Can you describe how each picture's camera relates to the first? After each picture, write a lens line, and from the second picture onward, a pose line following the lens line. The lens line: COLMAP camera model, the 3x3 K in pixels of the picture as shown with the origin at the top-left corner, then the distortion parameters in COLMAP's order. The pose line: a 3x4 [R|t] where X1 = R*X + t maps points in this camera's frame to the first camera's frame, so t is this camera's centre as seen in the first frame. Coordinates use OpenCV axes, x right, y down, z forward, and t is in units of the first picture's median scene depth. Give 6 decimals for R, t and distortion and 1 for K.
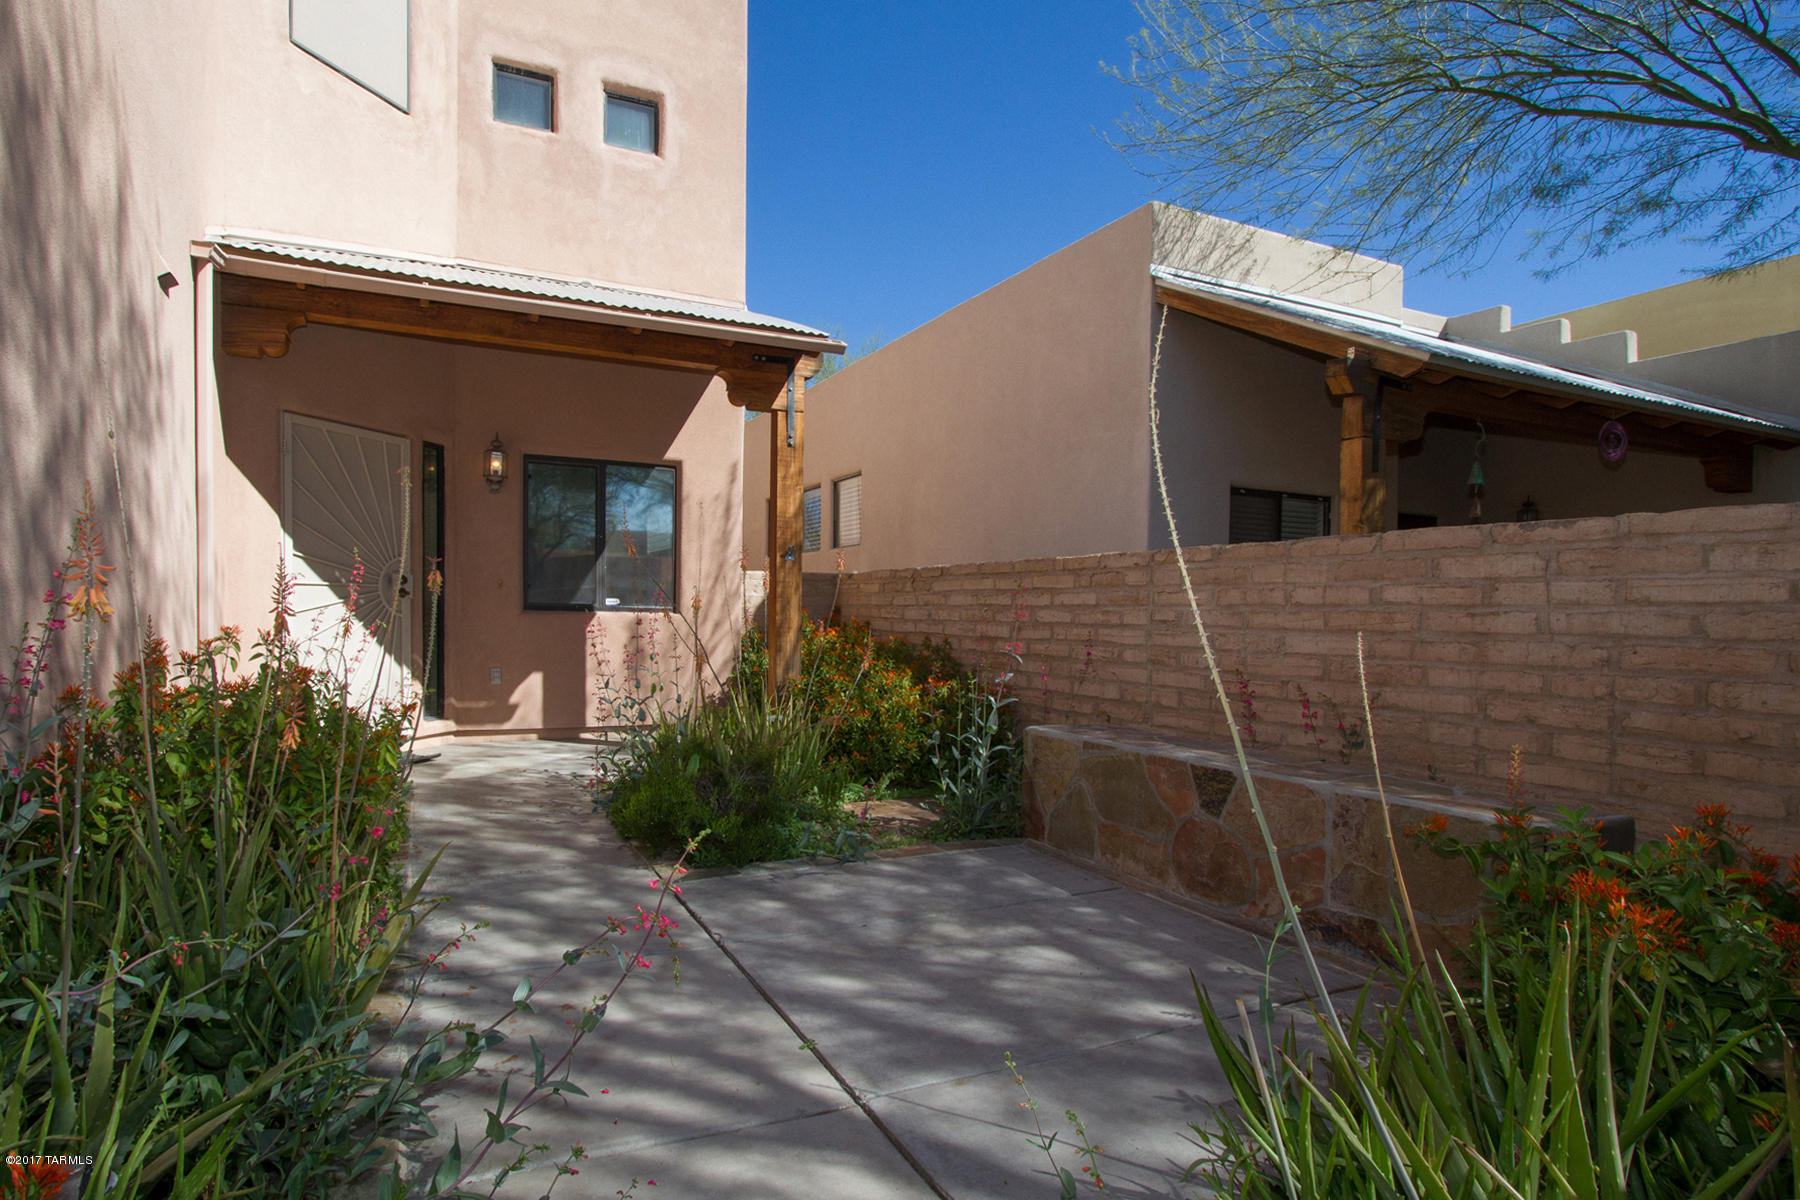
lens RADIAL K [[929.4, 0, 754.9], [0, 929.4, 586.9], [0, 0, 1]] dist [-0.013815, 0.000497]
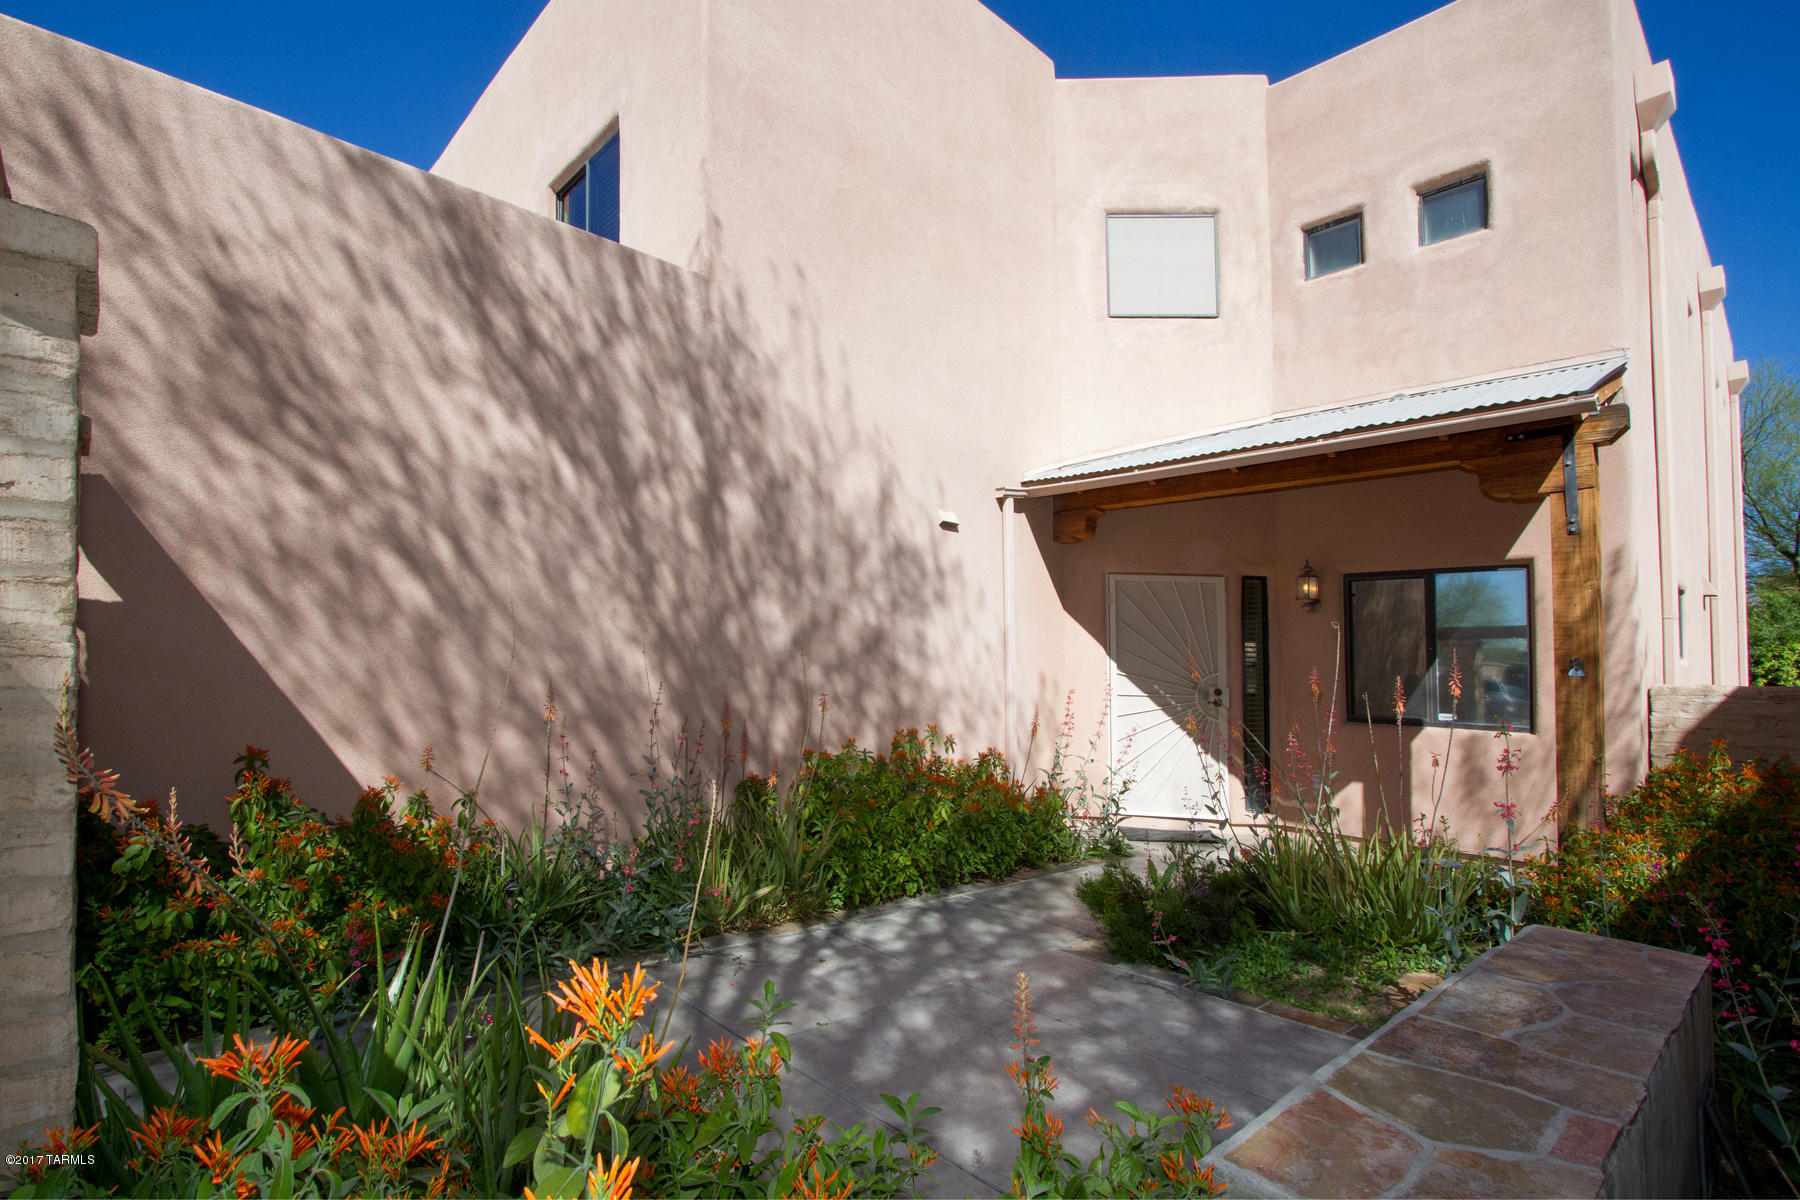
lens RADIAL K [[807.2, 0, 897.9], [0, 807.2, 643.4], [0, 0, 1]] dist [-0.008894, 0.000479]
pose [[0.382308, -0.037502, -0.923274, 0.448868], [-0.005874, 0.999057, -0.043012, -0.023632], [0.924016, 0.021867, 0.381728, 0.199822]]
